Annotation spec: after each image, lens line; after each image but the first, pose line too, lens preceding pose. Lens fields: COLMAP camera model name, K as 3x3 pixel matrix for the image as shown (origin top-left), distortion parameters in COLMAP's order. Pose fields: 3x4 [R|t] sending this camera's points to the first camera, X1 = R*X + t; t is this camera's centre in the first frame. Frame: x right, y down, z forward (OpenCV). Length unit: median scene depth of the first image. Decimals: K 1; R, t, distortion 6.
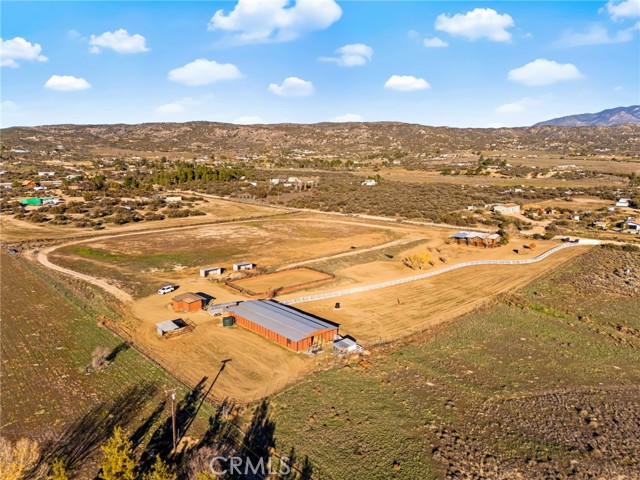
lens RADIAL K [[462.4, 0, 320.0], [0, 462.4, 240.0], [0, 0, 1]] dist [0.095967, -0.096987]
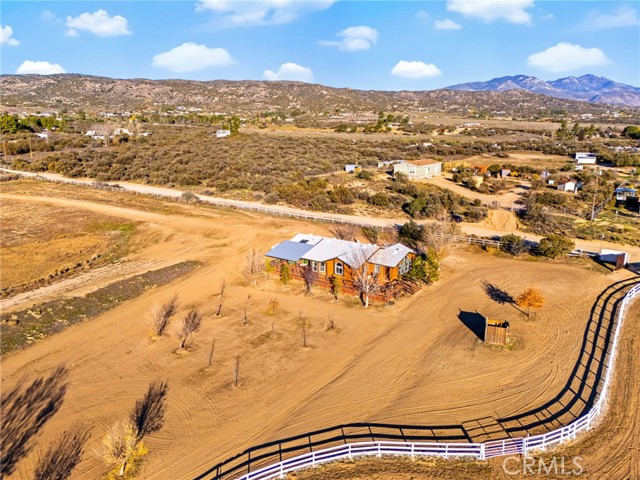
lens RADIAL K [[462.4, 0, 320.0], [0, 462.4, 240.0], [0, 0, 1]] dist [0.095967, -0.096987]
pose [[0.981263, -0.038257, 0.188838, 0.071192], [0.024810, 0.997018, 0.073066, -0.010595], [-0.191070, -0.067012, 0.979286, 0.188506]]
